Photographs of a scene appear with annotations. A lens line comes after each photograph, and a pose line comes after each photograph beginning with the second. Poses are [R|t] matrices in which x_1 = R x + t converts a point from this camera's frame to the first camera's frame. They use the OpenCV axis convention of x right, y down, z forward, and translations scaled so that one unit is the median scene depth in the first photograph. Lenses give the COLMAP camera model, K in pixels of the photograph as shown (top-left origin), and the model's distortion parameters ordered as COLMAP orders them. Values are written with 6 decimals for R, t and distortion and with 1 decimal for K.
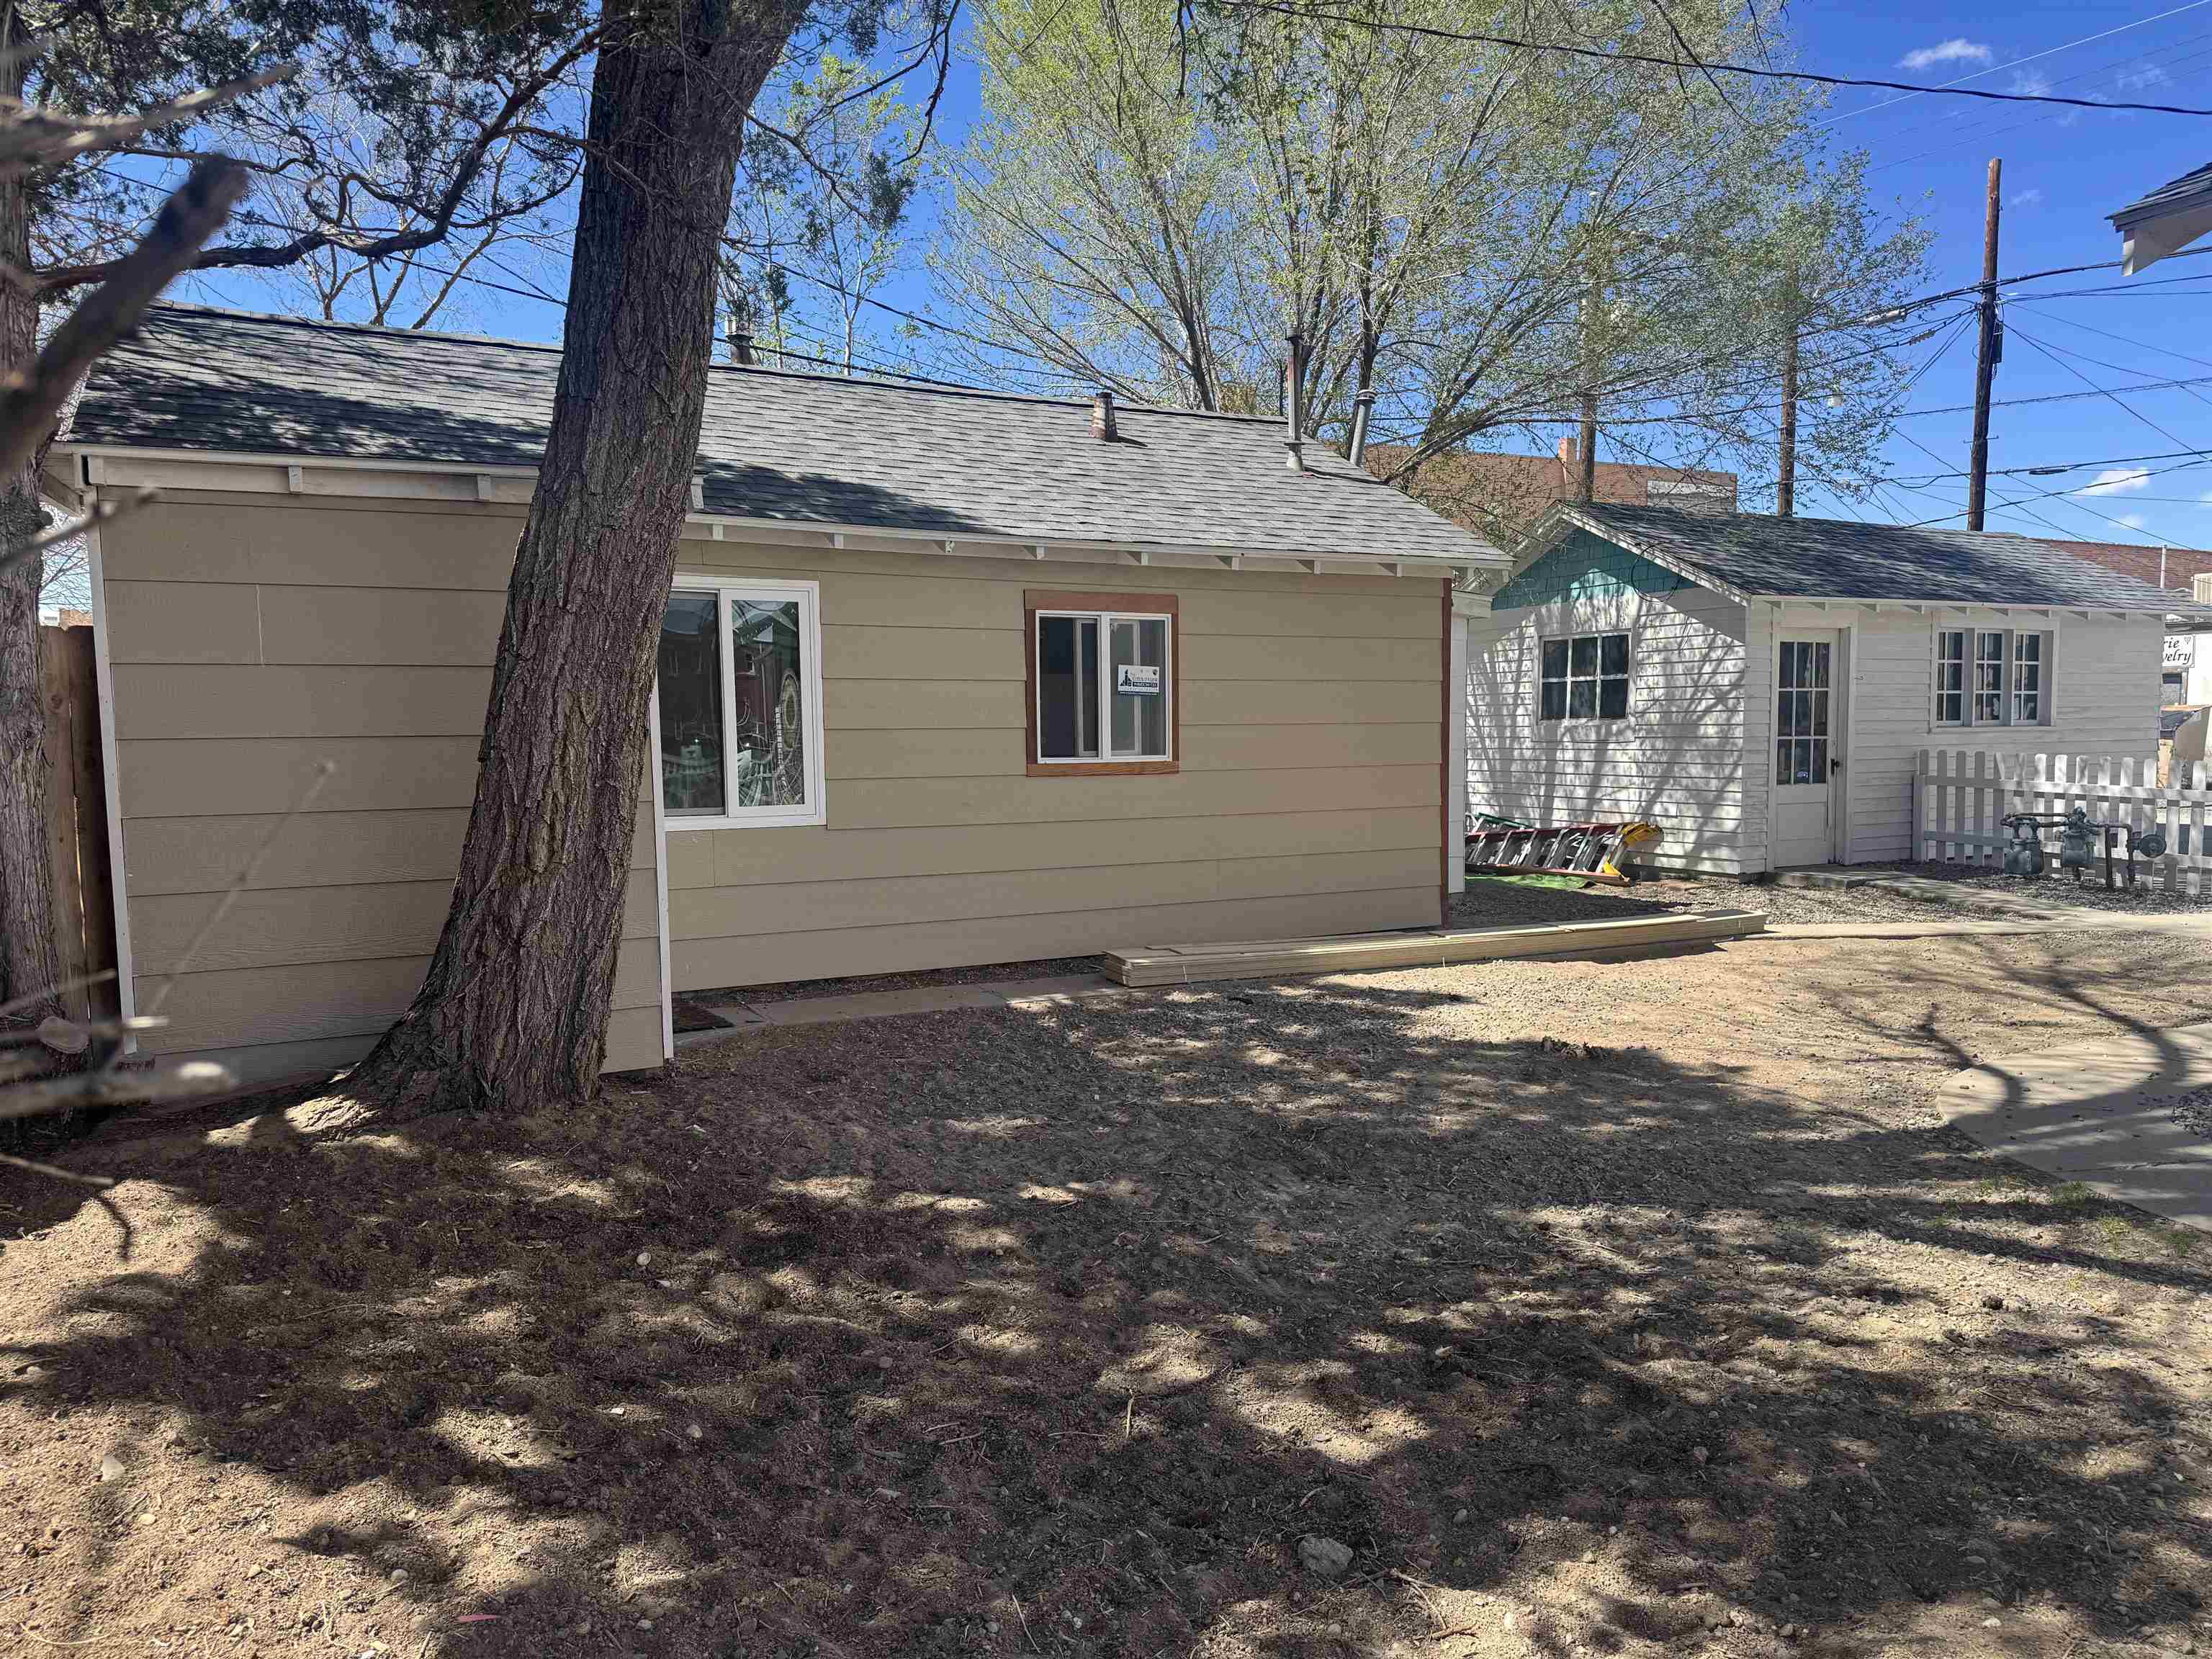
lens RADIAL K [[1547.9, 0, 1109.5], [0, 1547.9, 835.0], [0, 0, 1]] dist [0.026007, -0.020433]
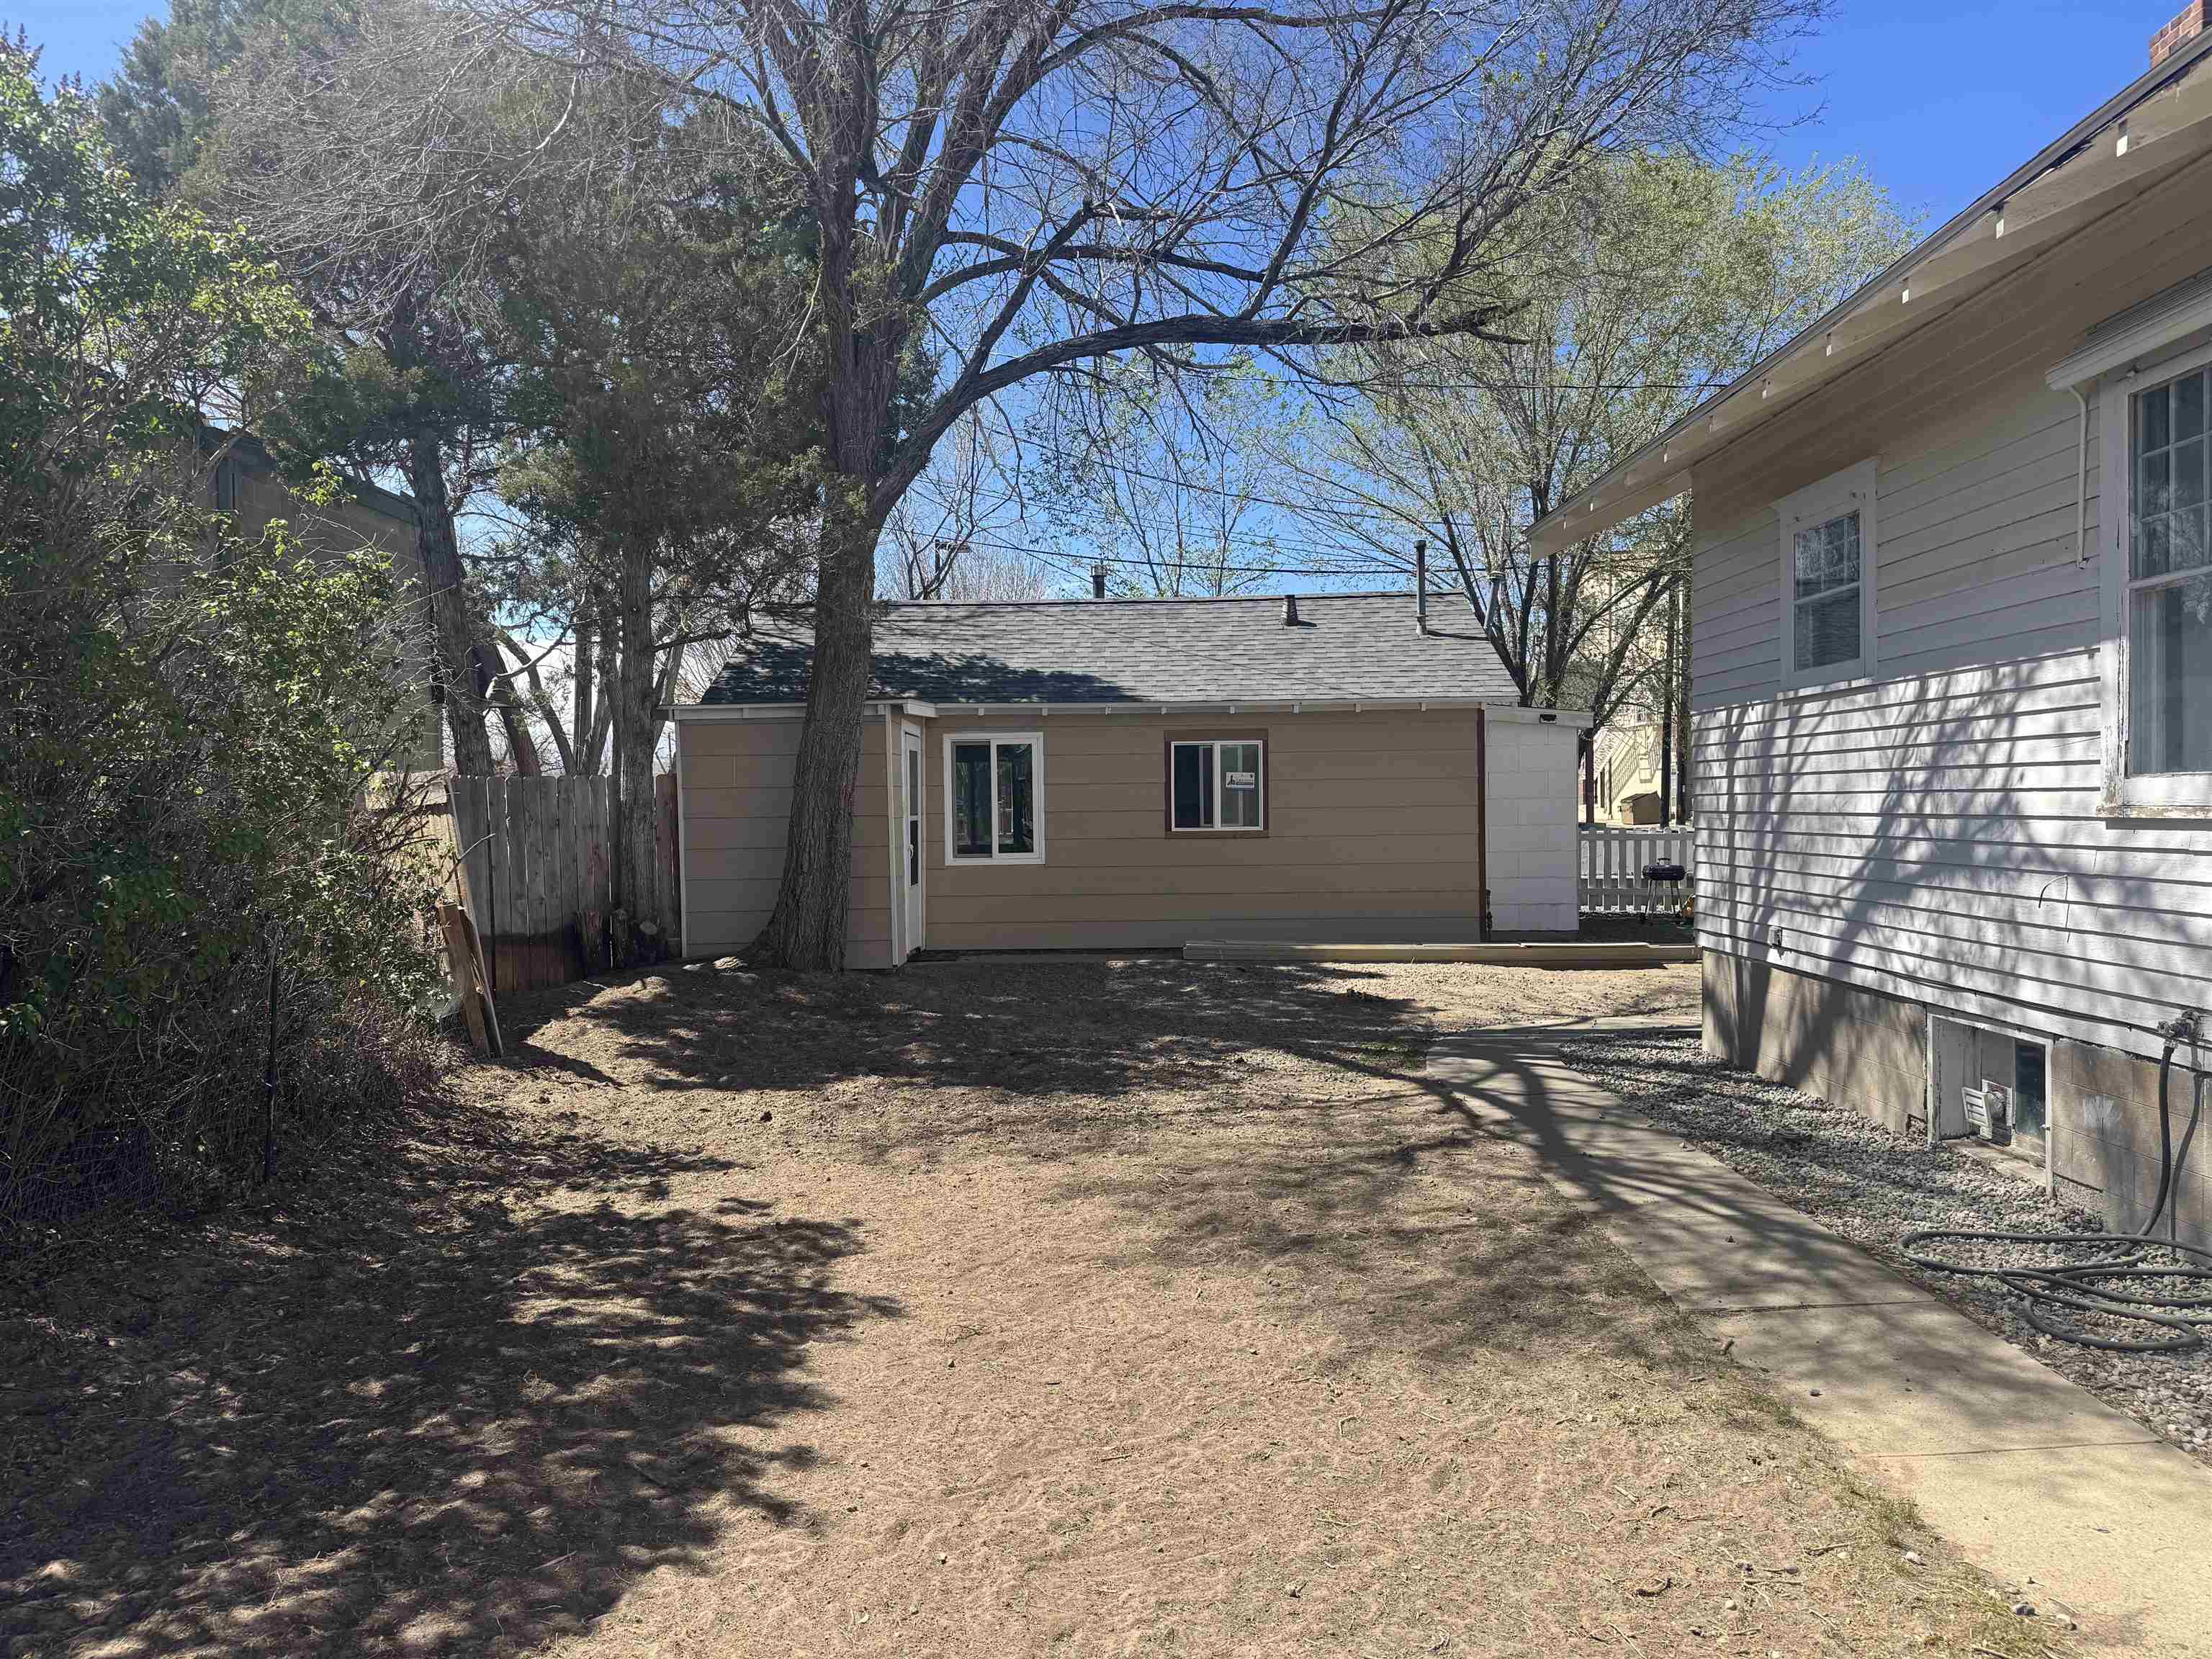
lens RADIAL K [[1547.9, 0, 1106.3], [0, 1547.9, 848.0], [0, 0, 1]] dist [0.026007, -0.020433]
pose [[0.875461, 0.006210, -0.483249, 0.751001], [-0.027043, 0.998980, -0.036152, 0.037746], [0.482532, 0.044718, 0.874736, -0.553825]]
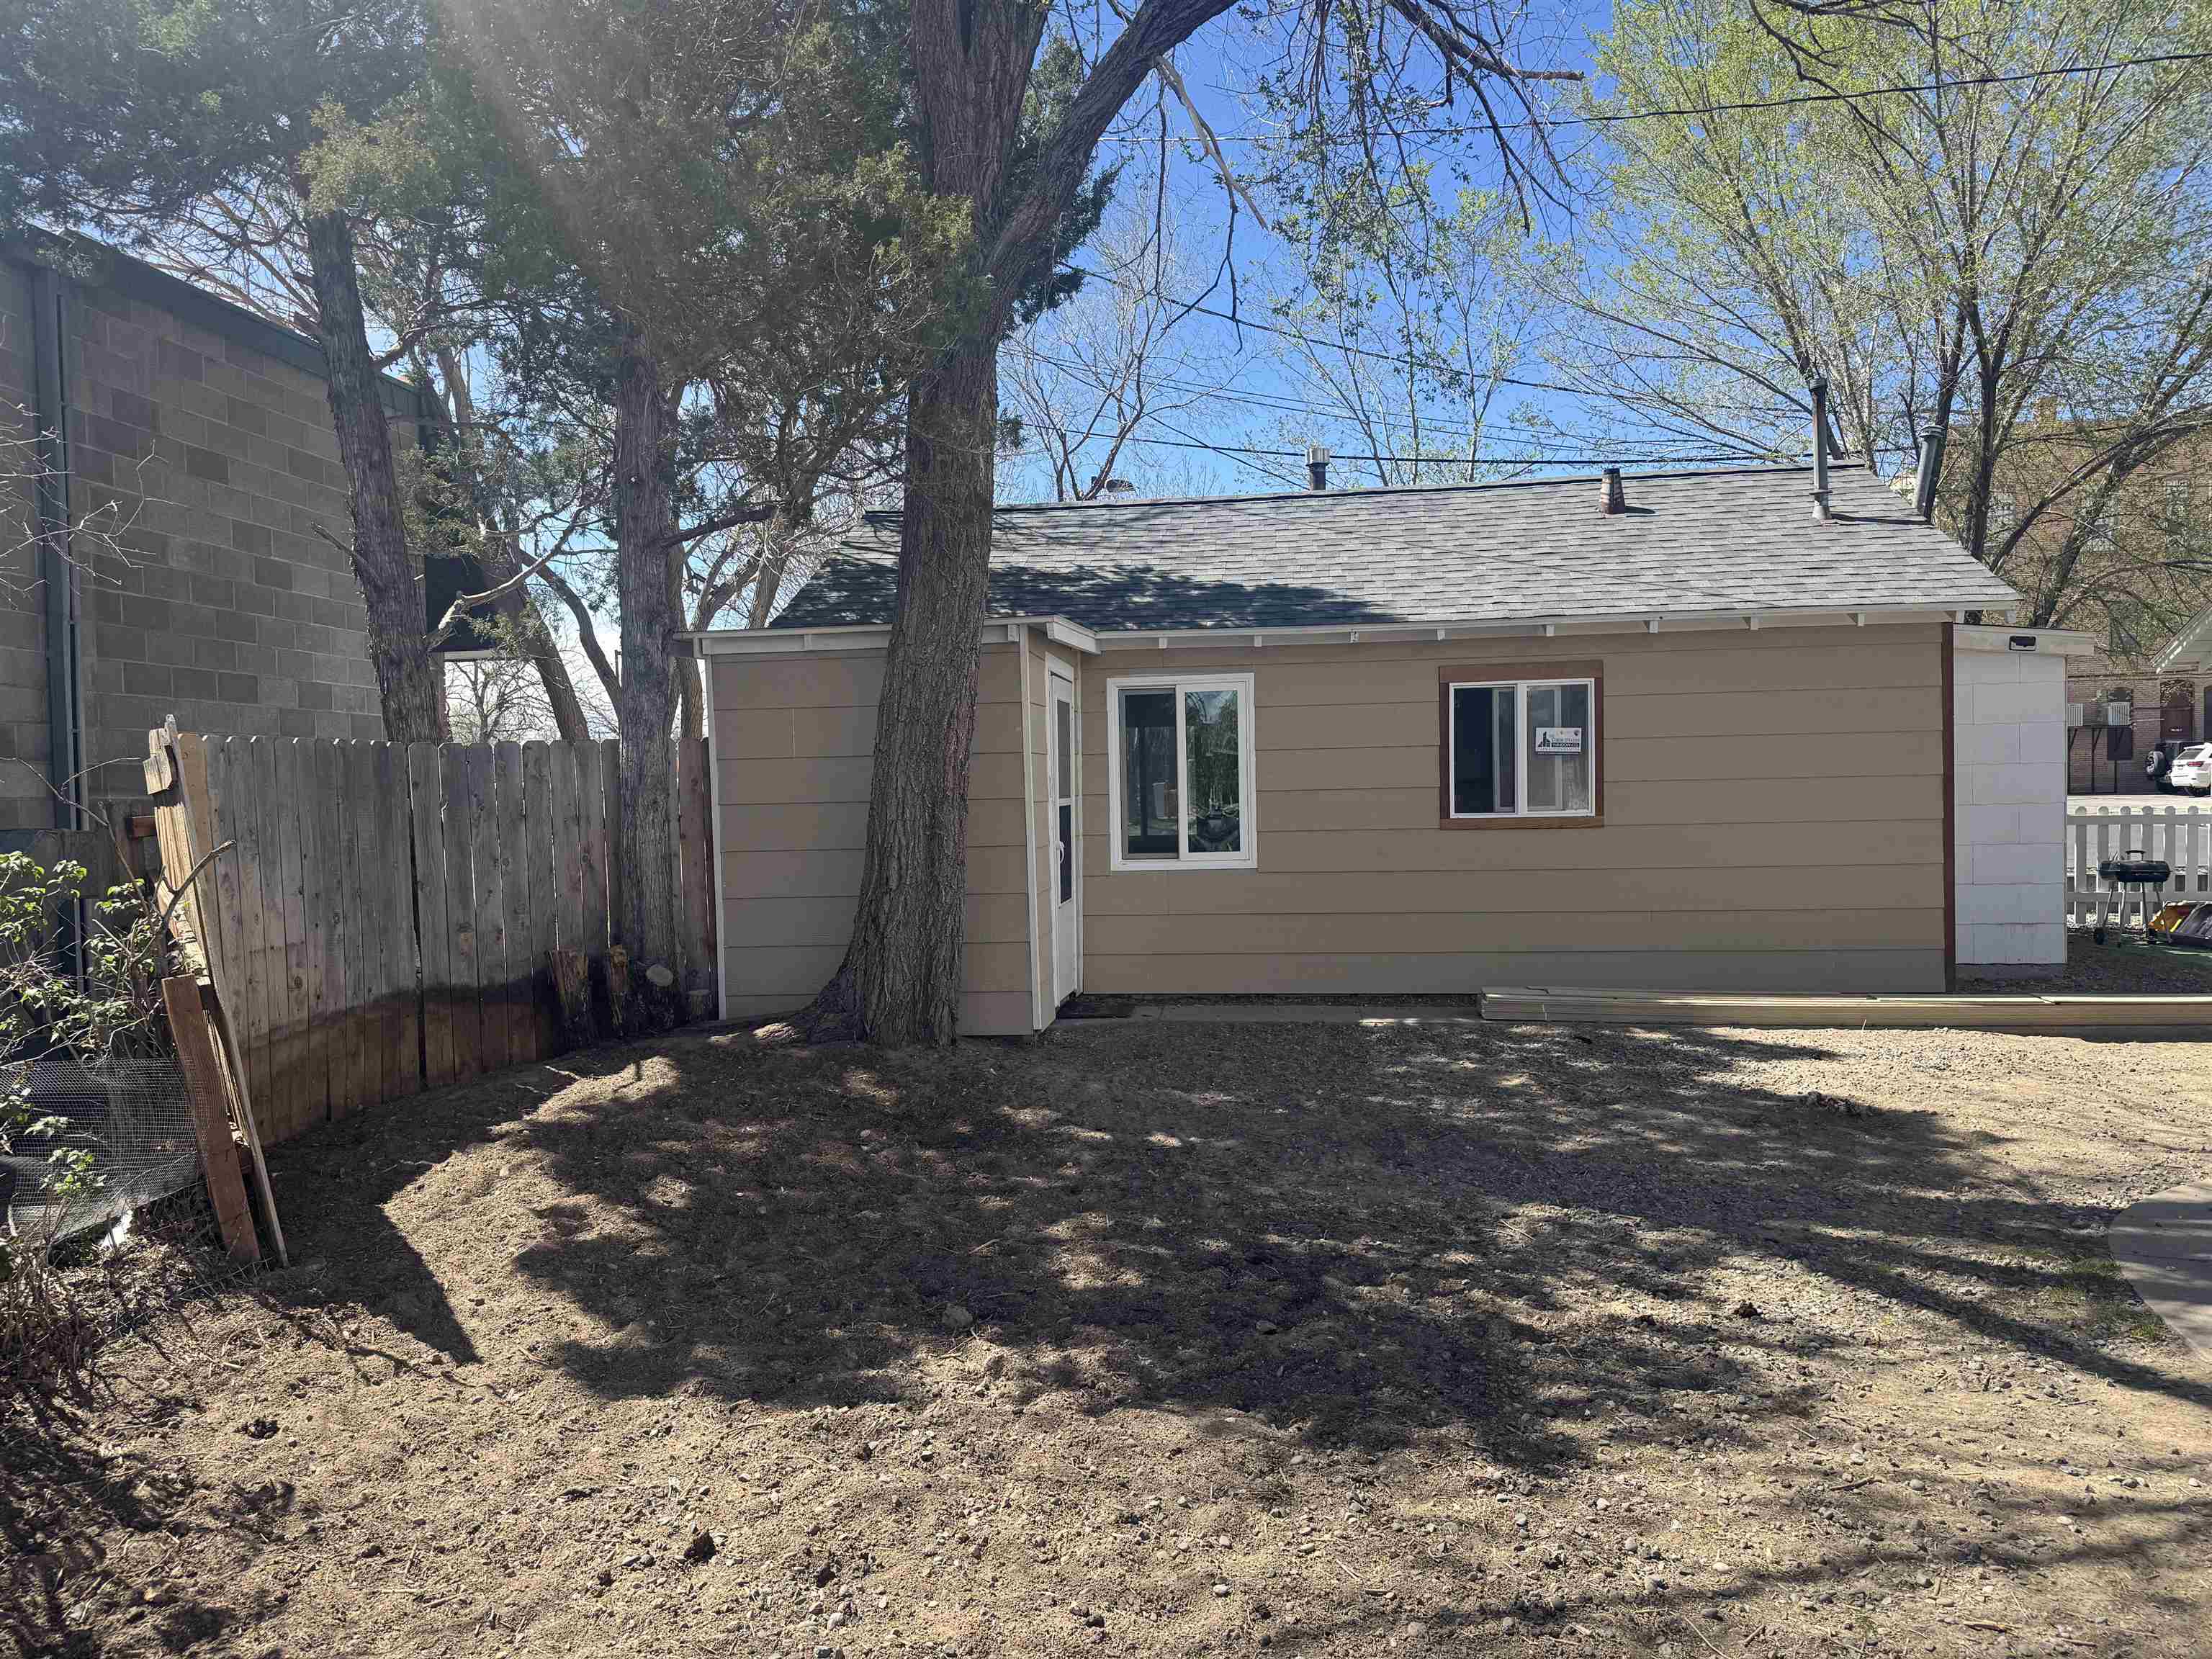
lens RADIAL K [[1547.9, 0, 1066.8], [0, 1547.9, 843.5], [0, 0, 1]] dist [0.026007, -0.020433]
pose [[0.809020, 0.006606, -0.587744, 0.411430], [-0.025330, 0.999400, -0.023634, 0.006360], [0.587235, 0.034008, 0.808702, -0.083971]]
